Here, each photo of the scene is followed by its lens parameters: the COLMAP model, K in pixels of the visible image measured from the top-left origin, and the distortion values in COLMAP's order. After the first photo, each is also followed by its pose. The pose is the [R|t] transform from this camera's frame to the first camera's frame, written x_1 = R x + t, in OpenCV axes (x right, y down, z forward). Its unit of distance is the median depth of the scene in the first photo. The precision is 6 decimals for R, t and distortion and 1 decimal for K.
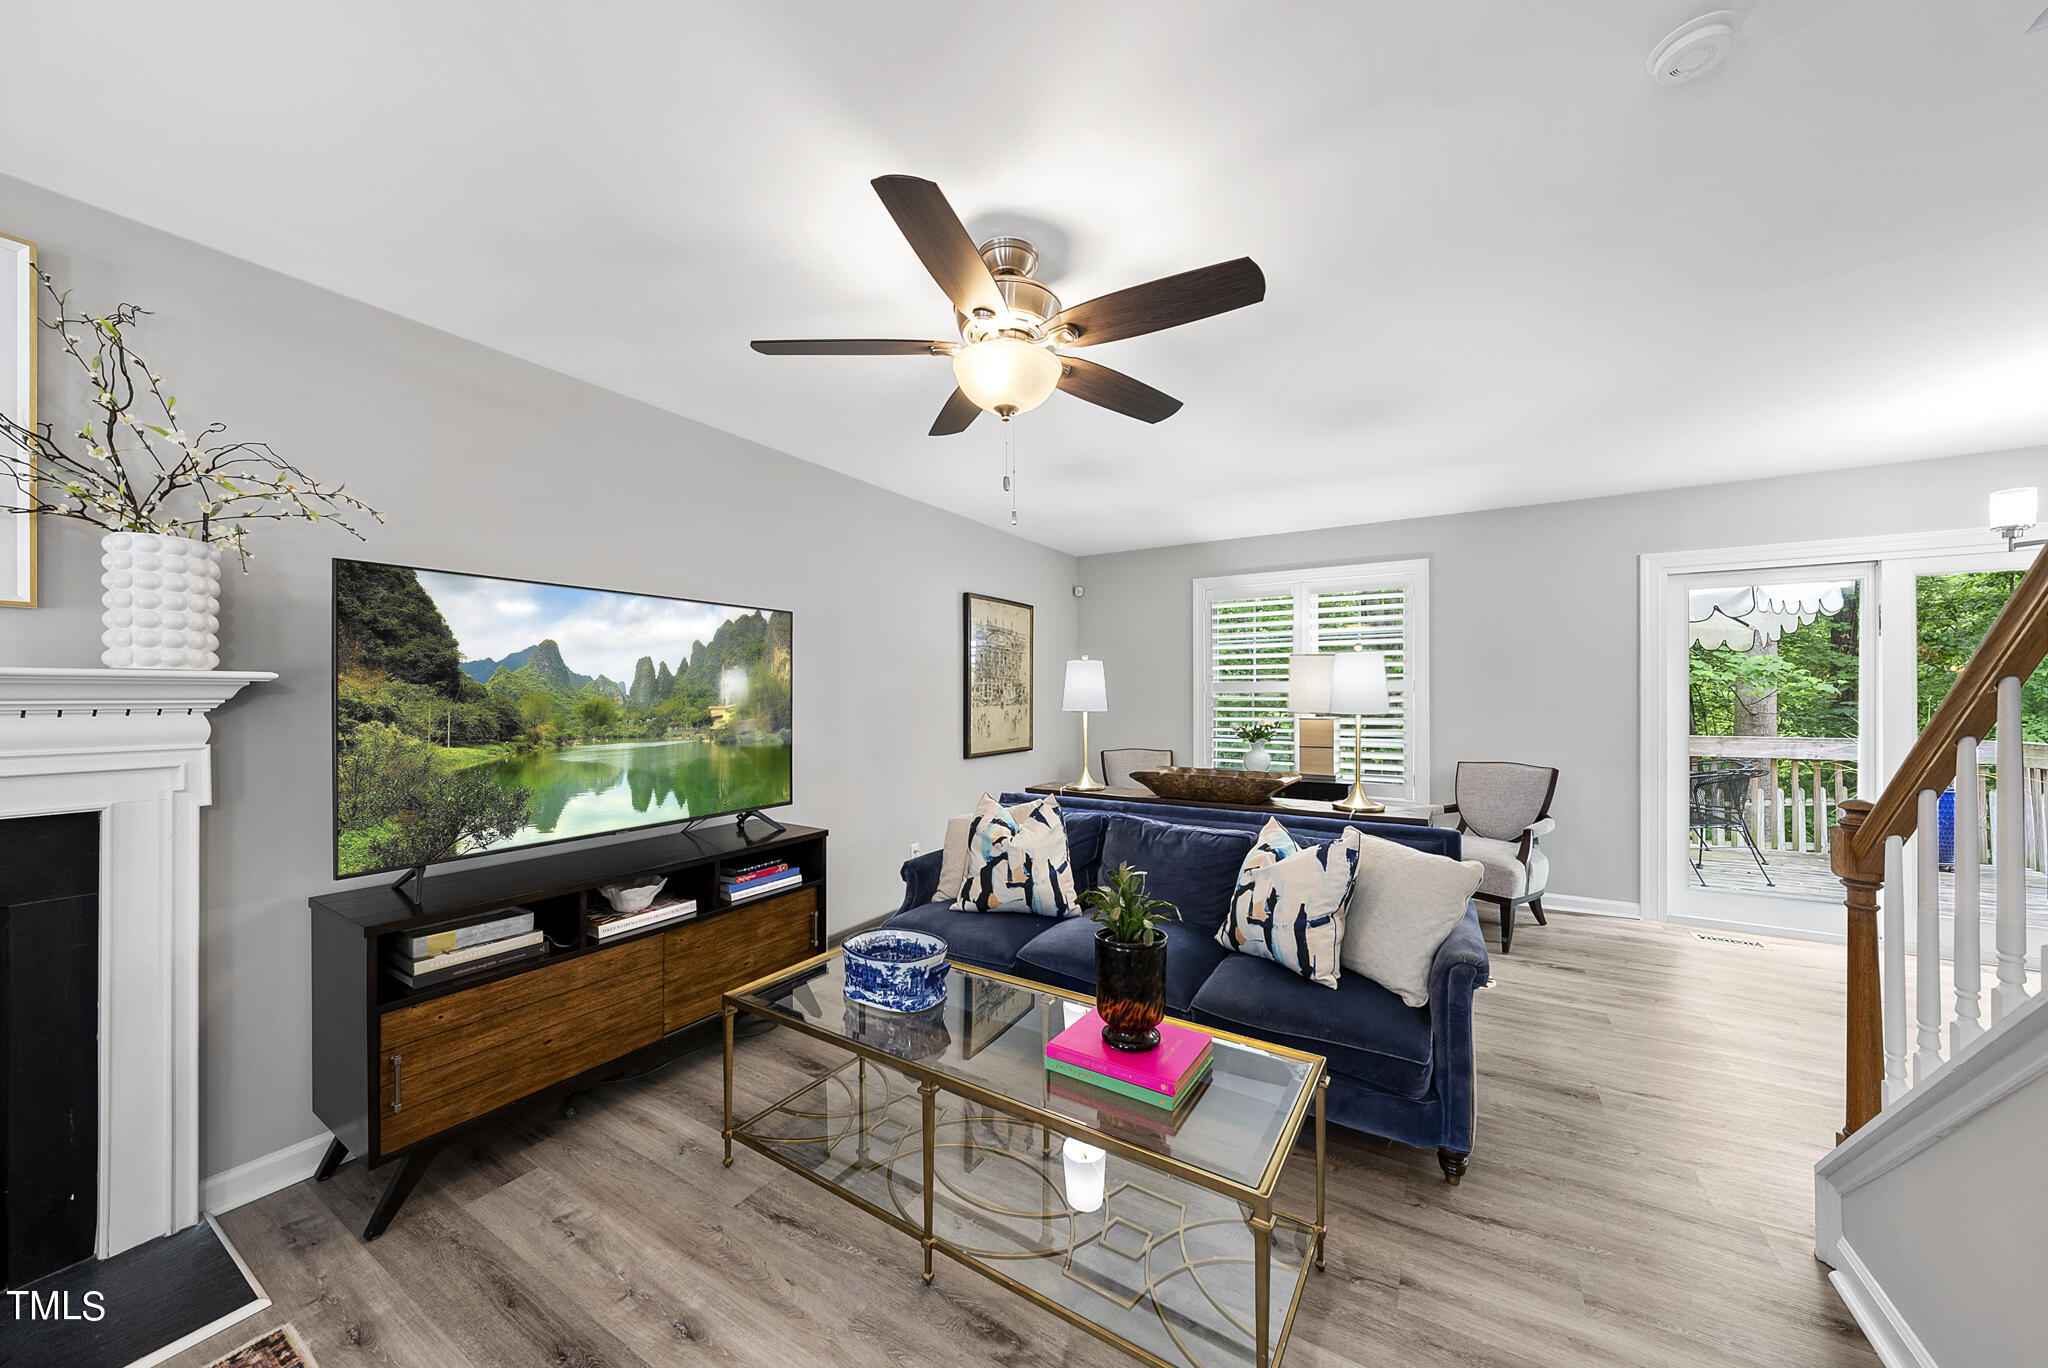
lens RADIAL K [[722.0, 0, 1023.5], [0, 722.0, 693.1], [0, 0, 1]] dist [-0.000986, -0.000050]
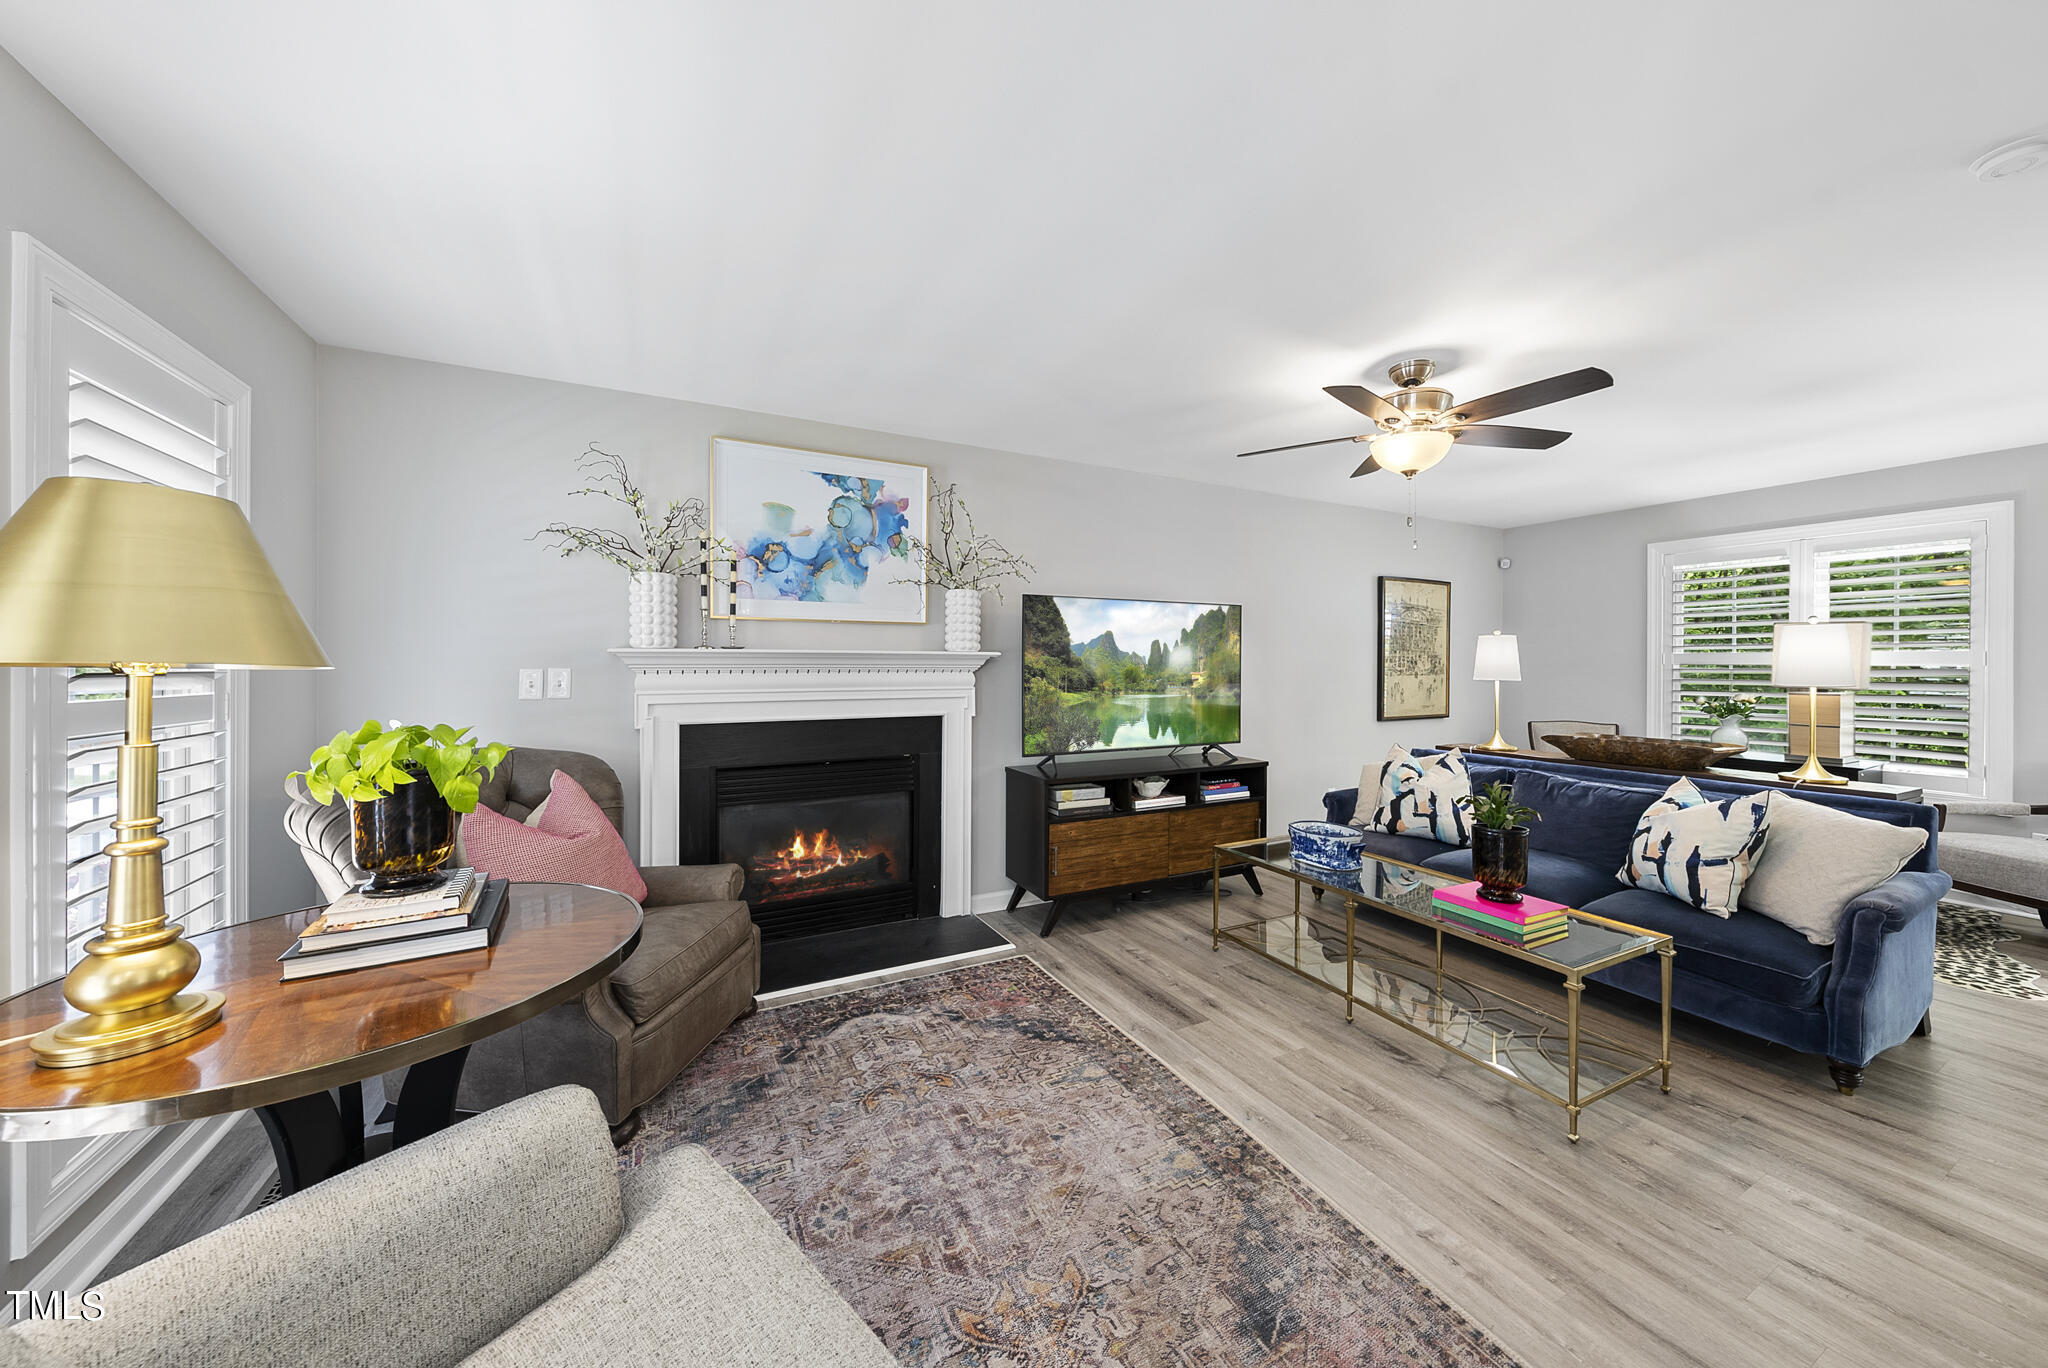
lens RADIAL K [[711.7, 0, 1028.0], [0, 711.7, 667.7], [0, 0, 1]] dist [-0.001996, -0.000152]
pose [[0.857306, 0.007410, -0.514754, 0.045430], [-0.003874, 0.999961, 0.007943, -0.000997], [0.514793, -0.004816, 0.857301, -0.507923]]
